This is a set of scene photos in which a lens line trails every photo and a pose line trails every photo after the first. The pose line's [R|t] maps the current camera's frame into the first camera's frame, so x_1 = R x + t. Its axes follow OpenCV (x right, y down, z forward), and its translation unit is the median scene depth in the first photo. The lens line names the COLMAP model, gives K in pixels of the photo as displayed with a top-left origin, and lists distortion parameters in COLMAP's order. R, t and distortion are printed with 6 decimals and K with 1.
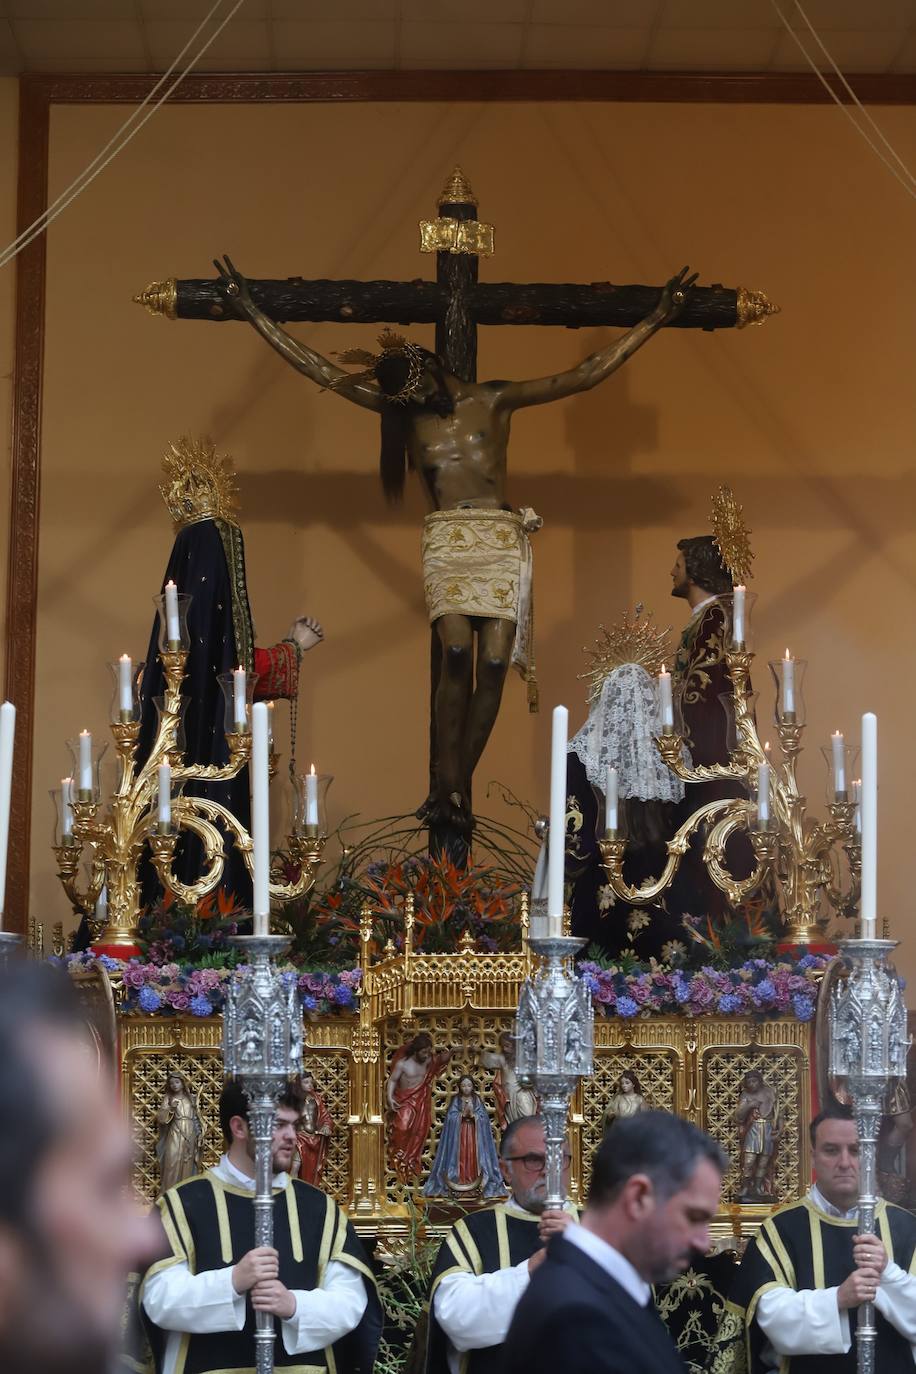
lens RADIAL K [[3529.2, 0, 458.0], [0, 3529.2, 687.0], [0, 0, 1]] dist [-0.184957, 0.767726]
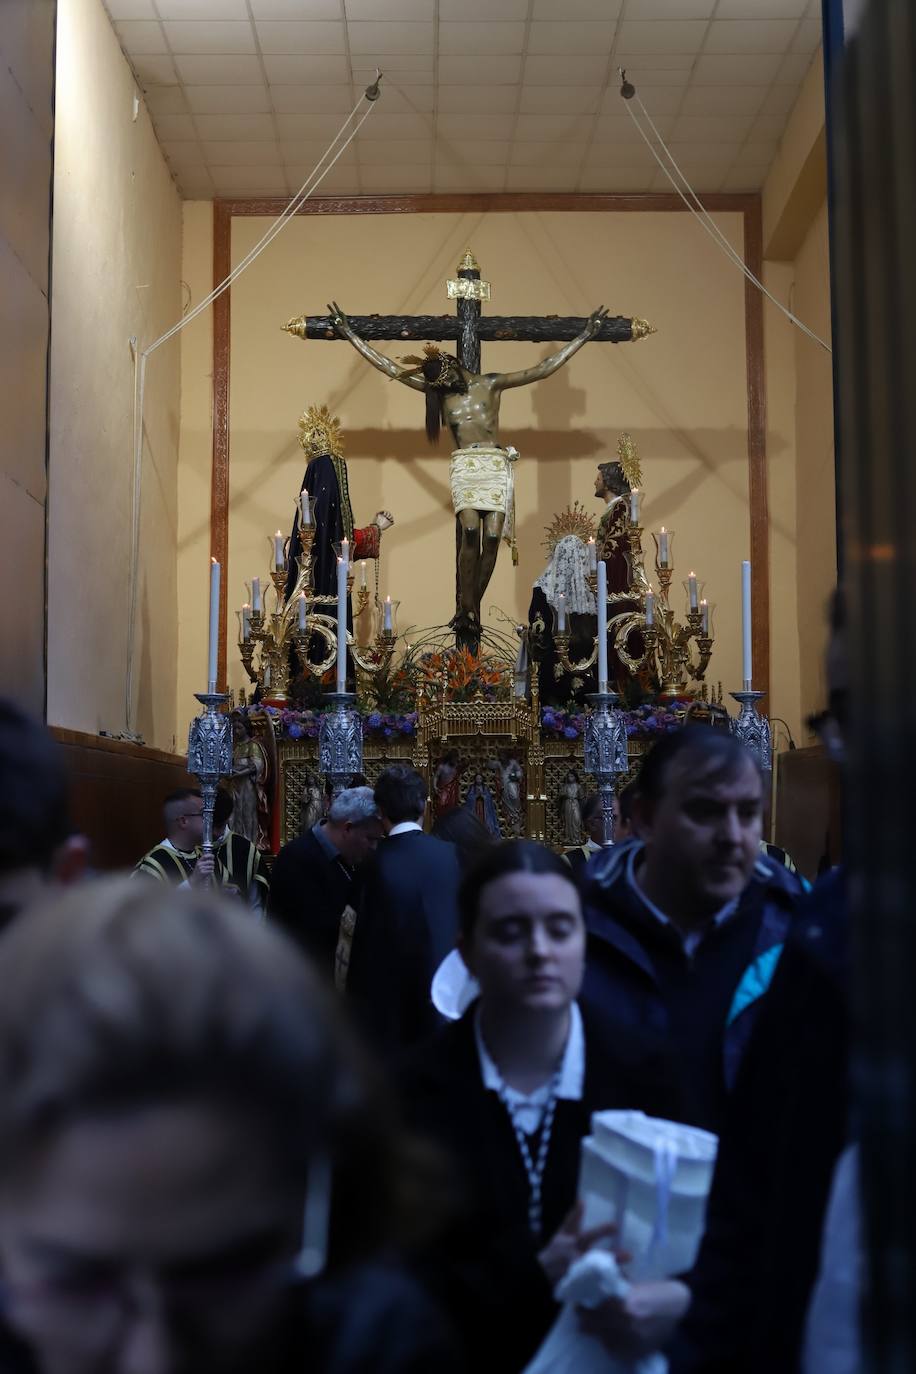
lens RADIAL K [[1994.7, 0, 458.0], [0, 1994.7, 687.0], [0, 0, 1]] dist [-0.095865, -0.046403]
pose [[0.999927, -0.009578, -0.007329, -0.000184], [0.010022, 0.997955, 0.063137, 0.004811], [0.006709, -0.063206, 0.997978, 0.019114]]
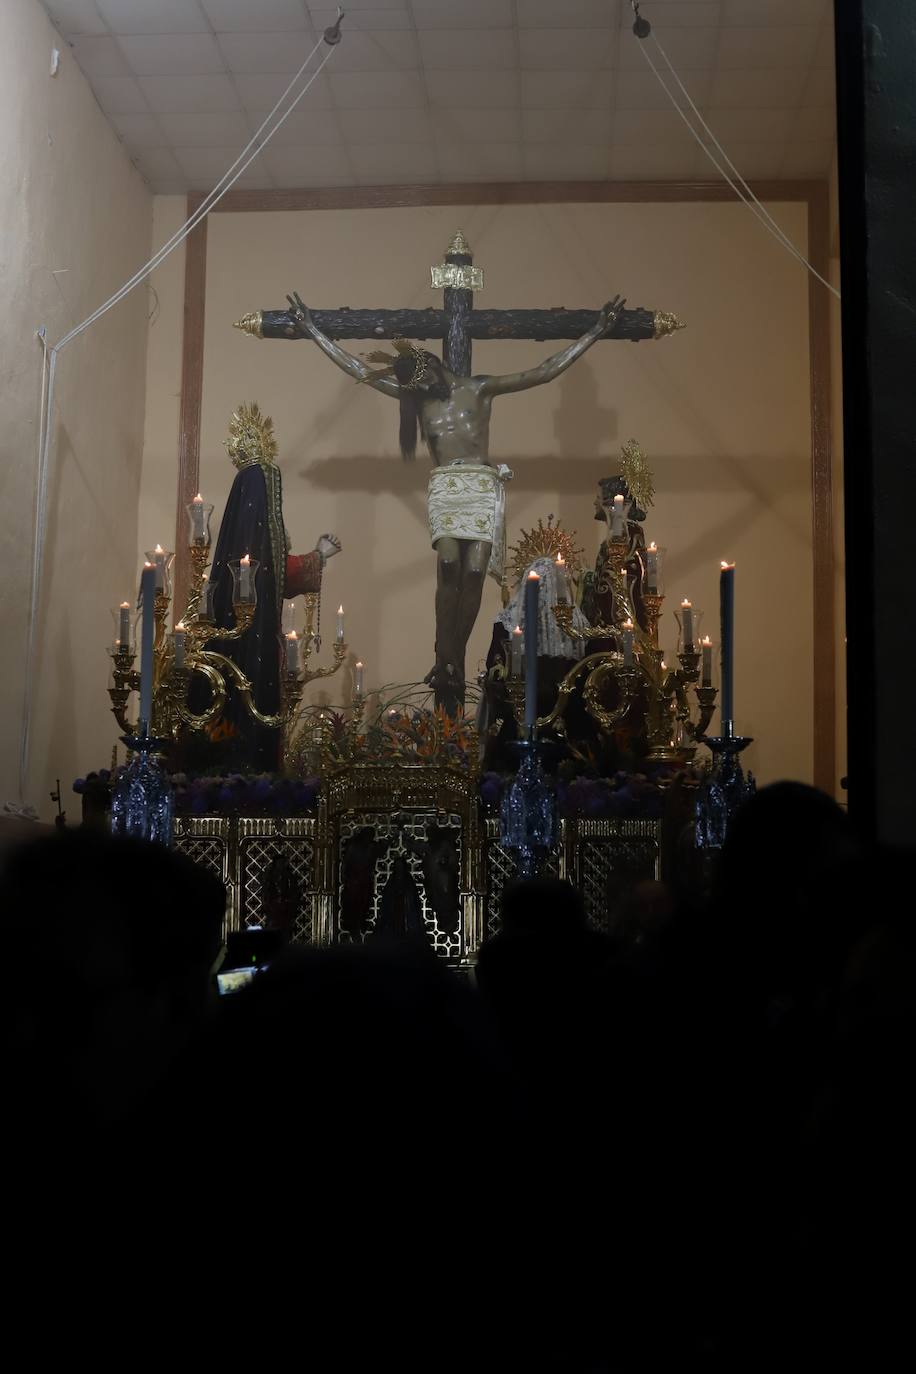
lens RADIAL K [[1994.7, 0, 458.0], [0, 1994.7, 687.0], [0, 0, 1]] dist [-0.095865, -0.046403]
pose [[0.996630, -0.001249, -0.082024, 0.069180], [0.002252, 0.999924, 0.012132, 0.029720], [0.082002, -0.012275, 0.996557, 0.205131]]
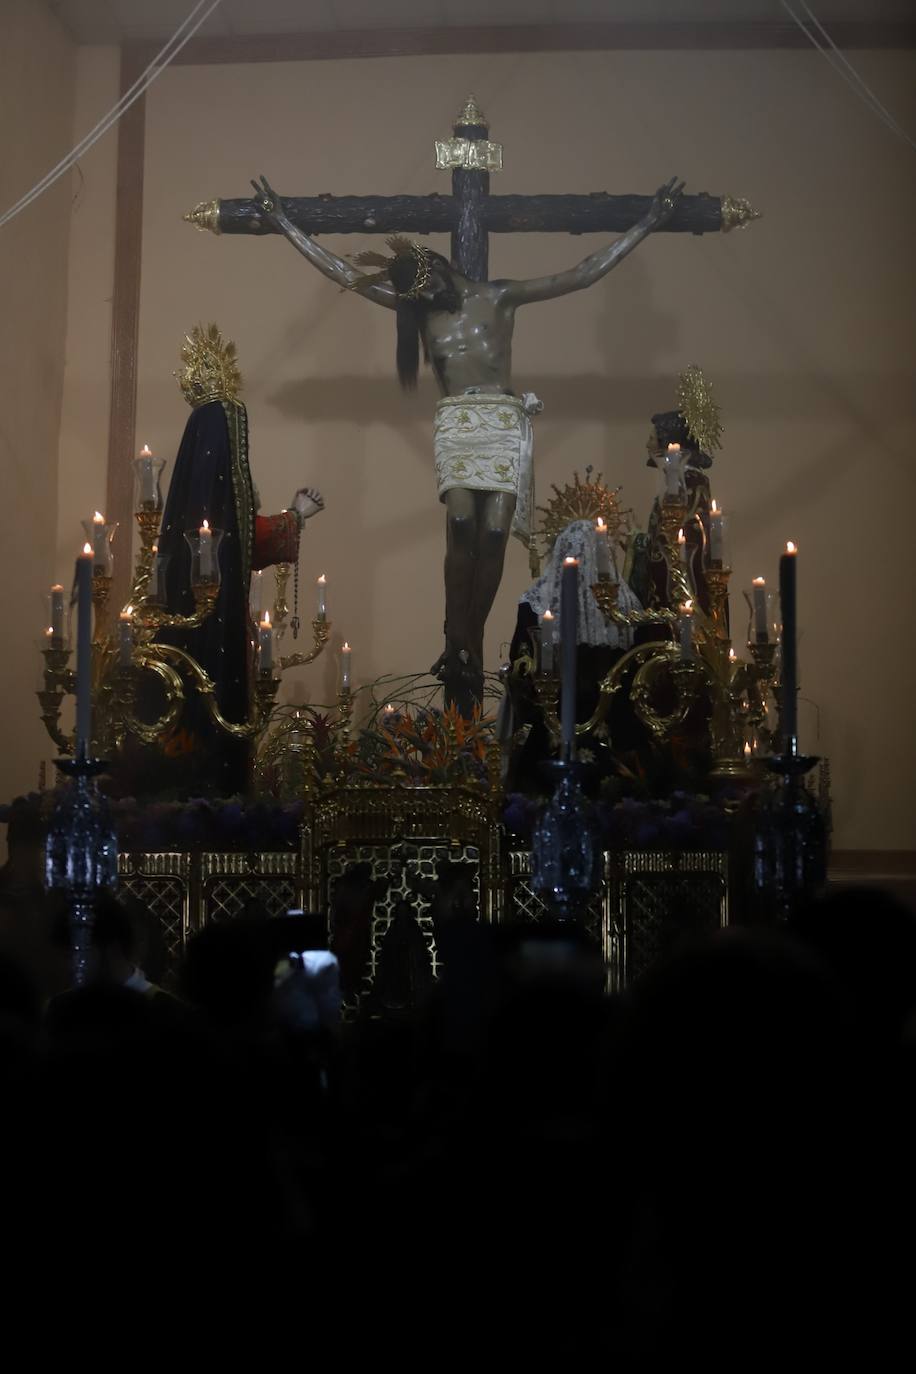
lens RADIAL K [[2776.2, 0, 458.0], [0, 2776.2, 739.6], [0, 0, 1]] dist [-0.340023, 0.298694]
pose [[0.996059, -0.006136, -0.088478, 0.075253], [0.010000, 0.999012, 0.043298, 0.020503], [0.088125, -0.044013, 0.995137, 0.136571]]
